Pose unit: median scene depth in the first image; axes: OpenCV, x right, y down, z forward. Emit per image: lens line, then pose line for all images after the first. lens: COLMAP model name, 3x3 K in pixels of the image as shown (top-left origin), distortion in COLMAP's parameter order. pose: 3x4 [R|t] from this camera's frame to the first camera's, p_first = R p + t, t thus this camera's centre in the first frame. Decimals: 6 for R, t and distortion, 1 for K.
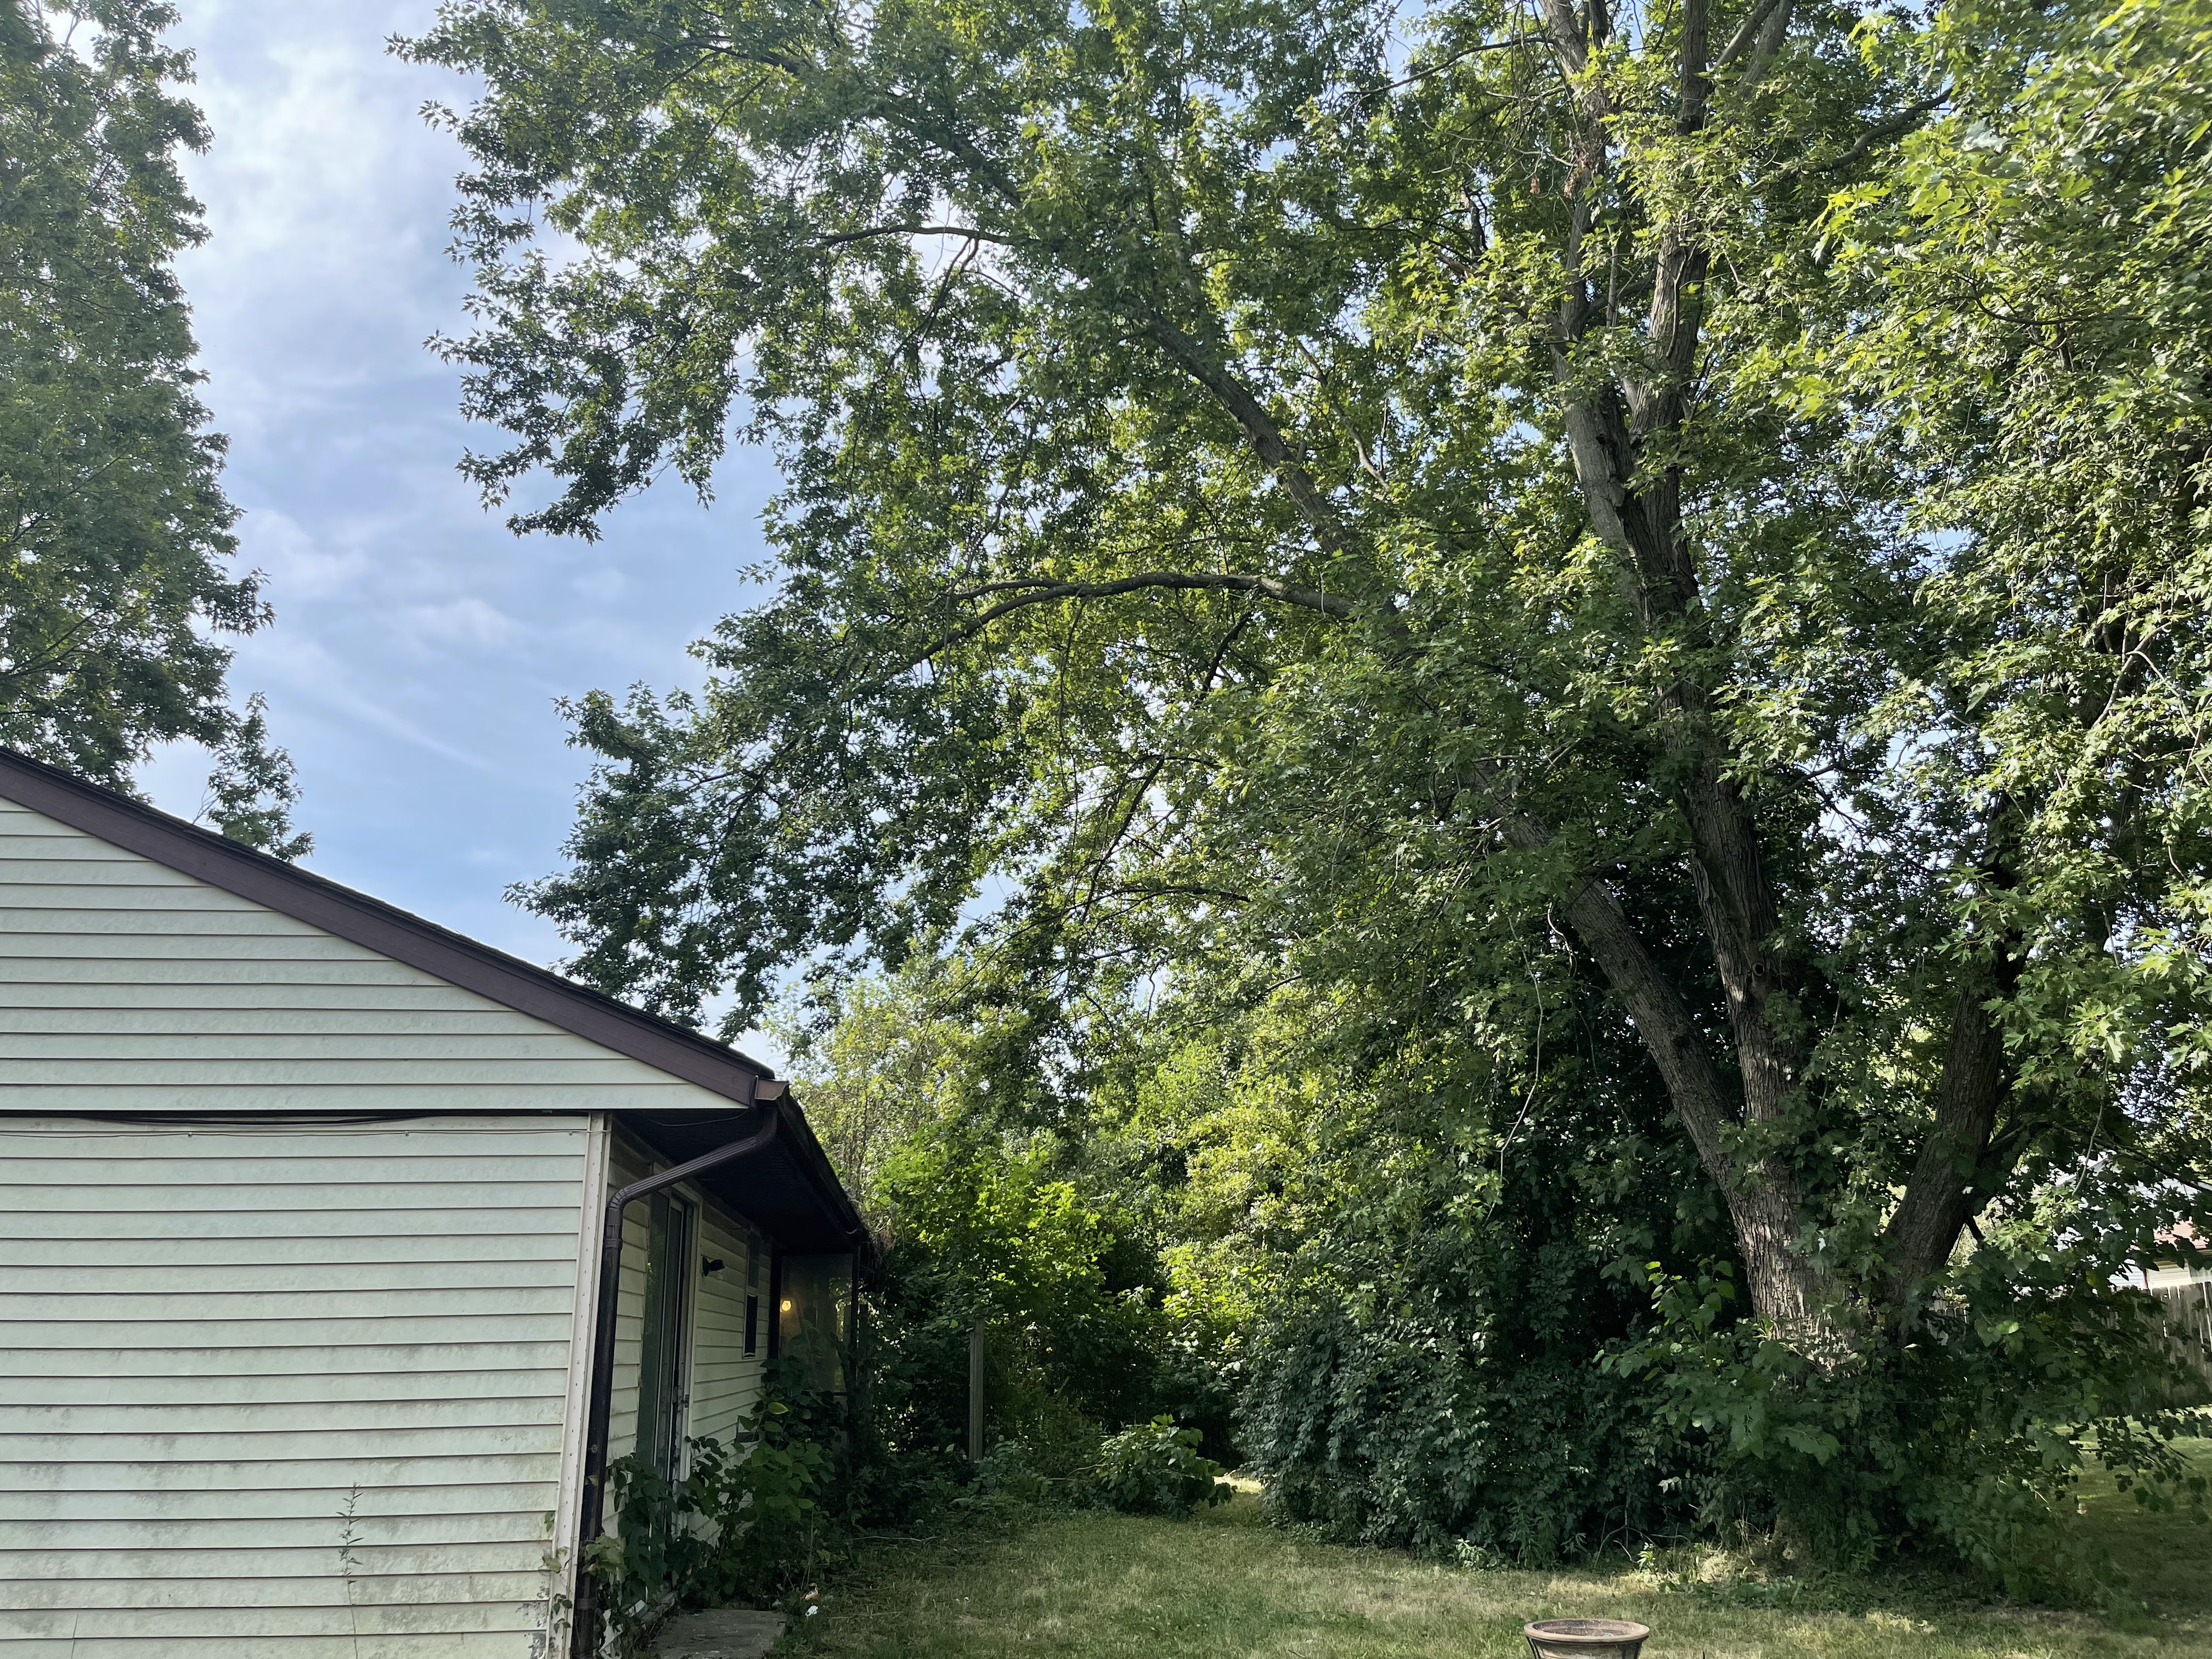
lens RADIAL K [[1572.2, 0, 1106.0], [0, 1572.2, 829.5], [0, 0, 1]] dist [0.001777, 0.000434]
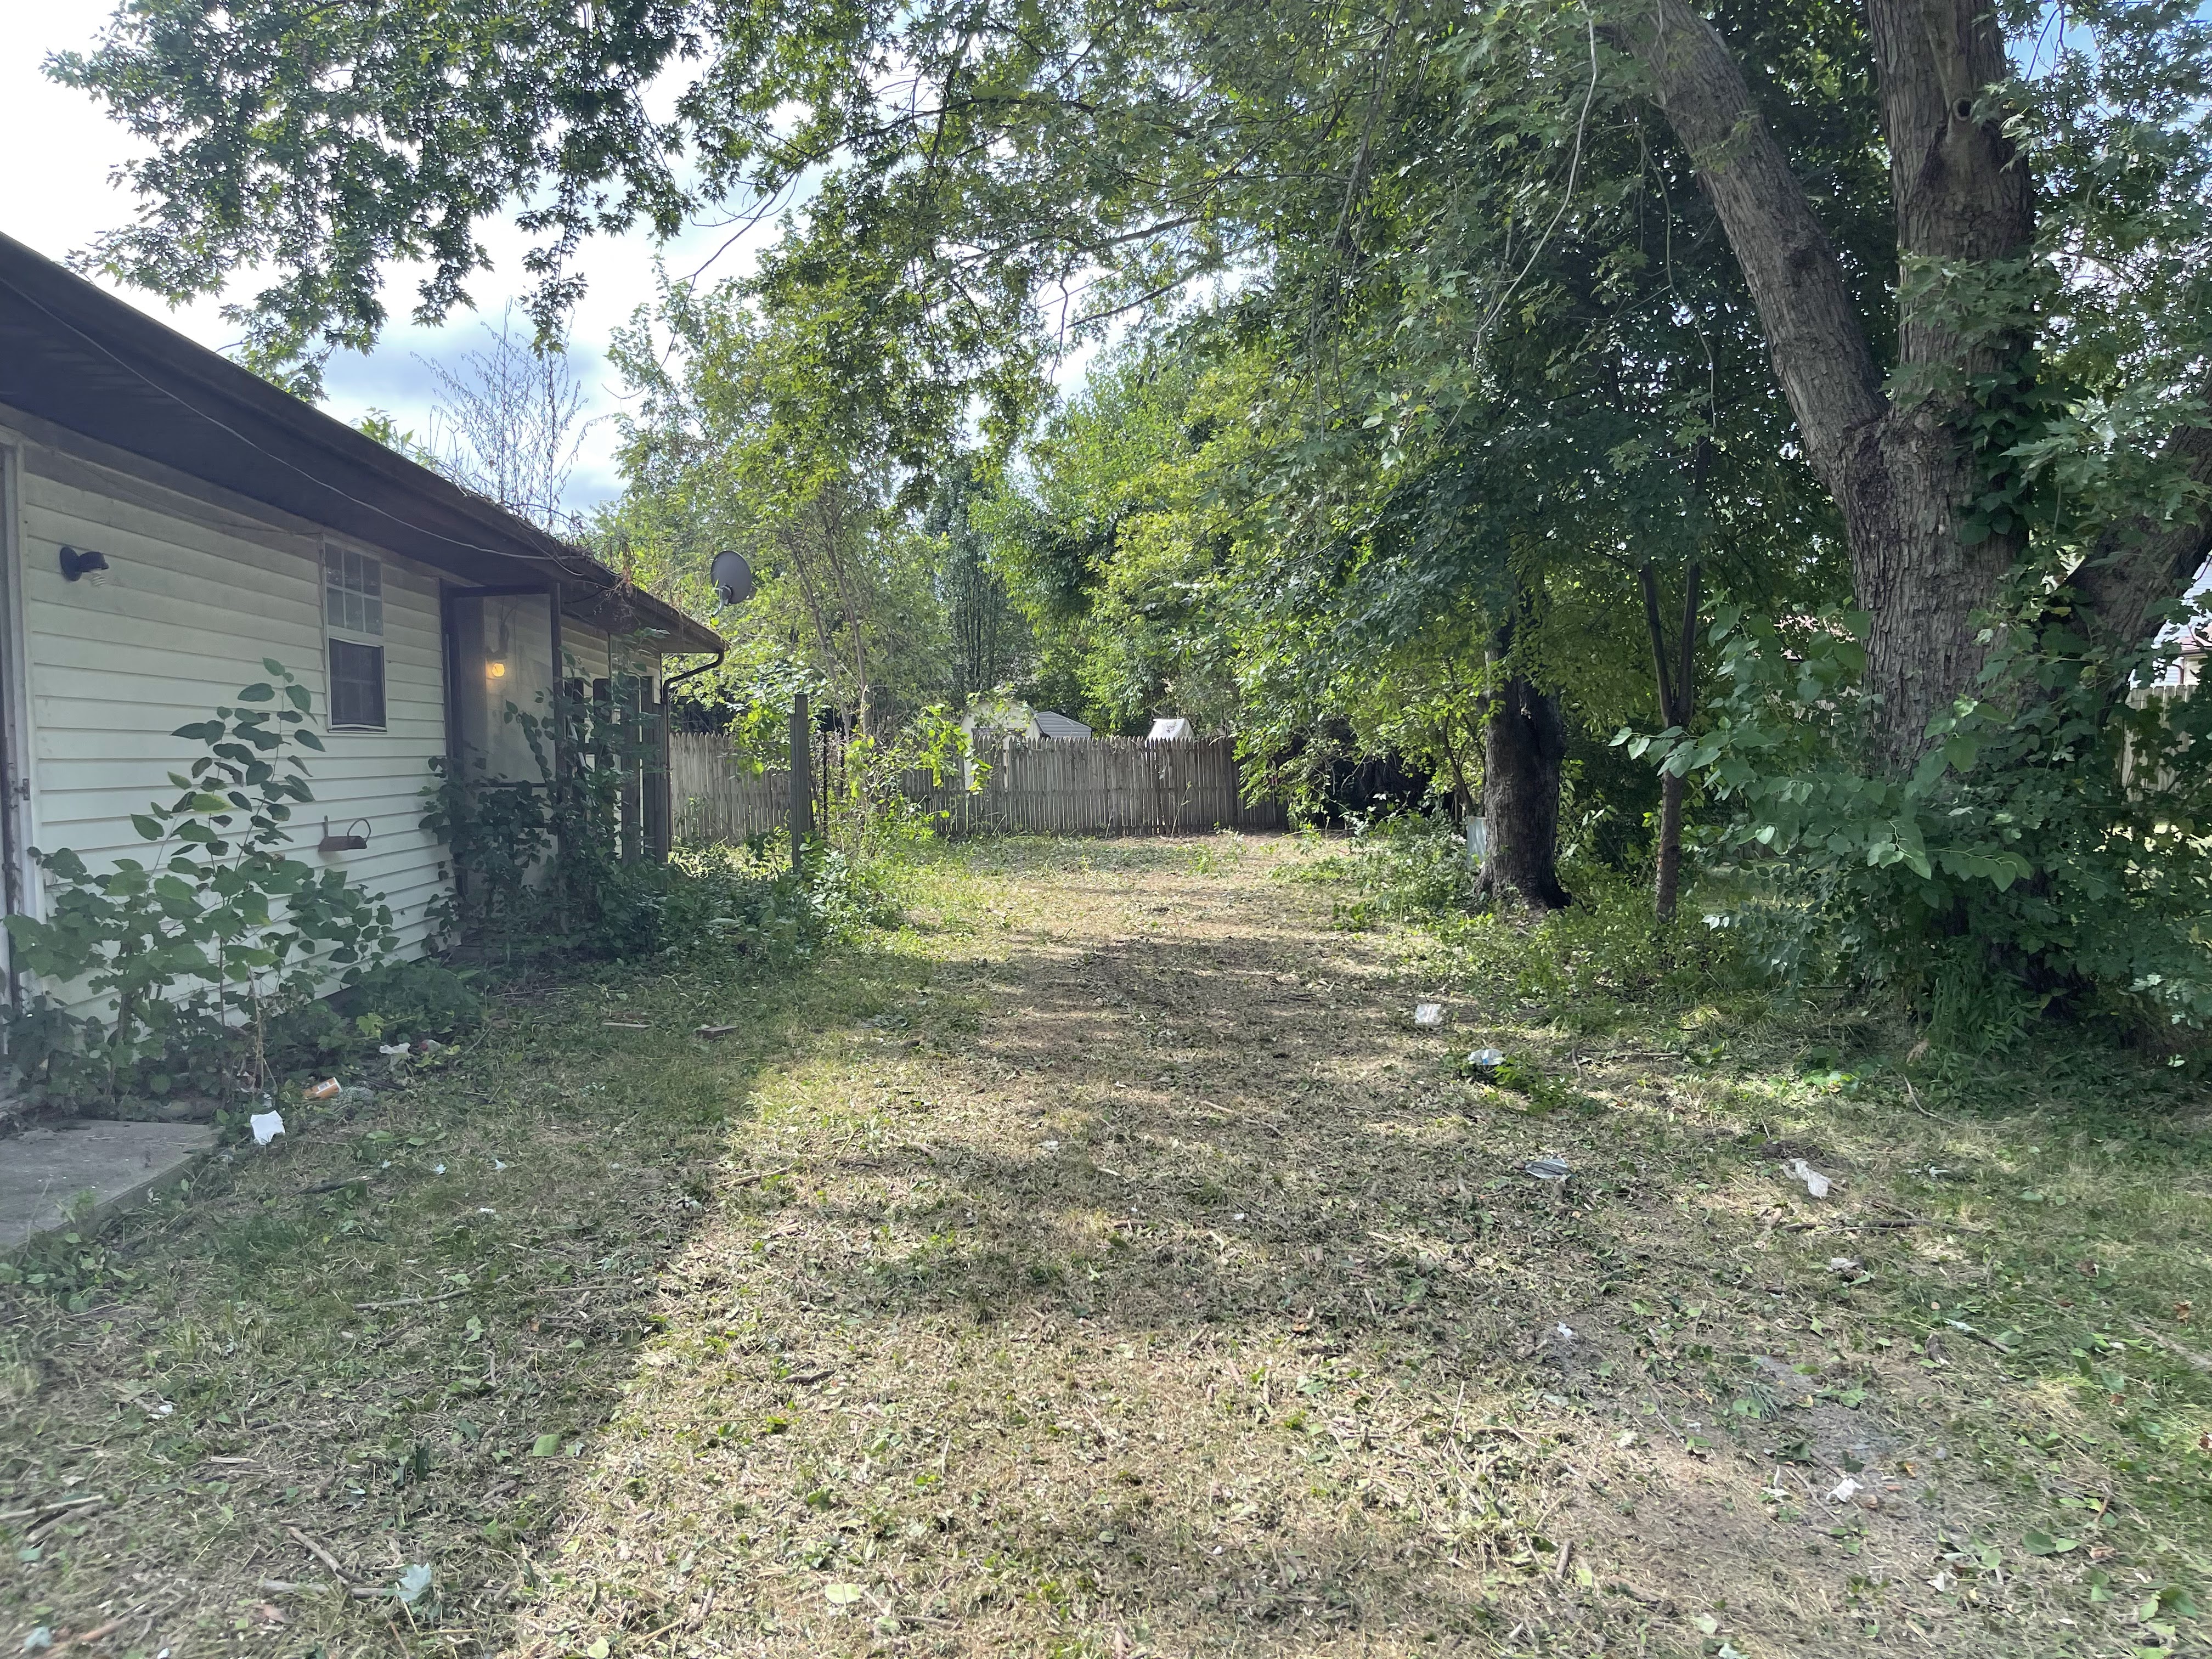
lens RADIAL K [[1572.2, 0, 1106.0], [0, 1572.2, 829.5], [0, 0, 1]] dist [0.001777, 0.000434]
pose [[0.999904, 0.006841, 0.012010, 0.059438], [-0.010732, 0.931811, 0.362786, 0.086329], [-0.008709, -0.362881, 0.931795, 0.239490]]
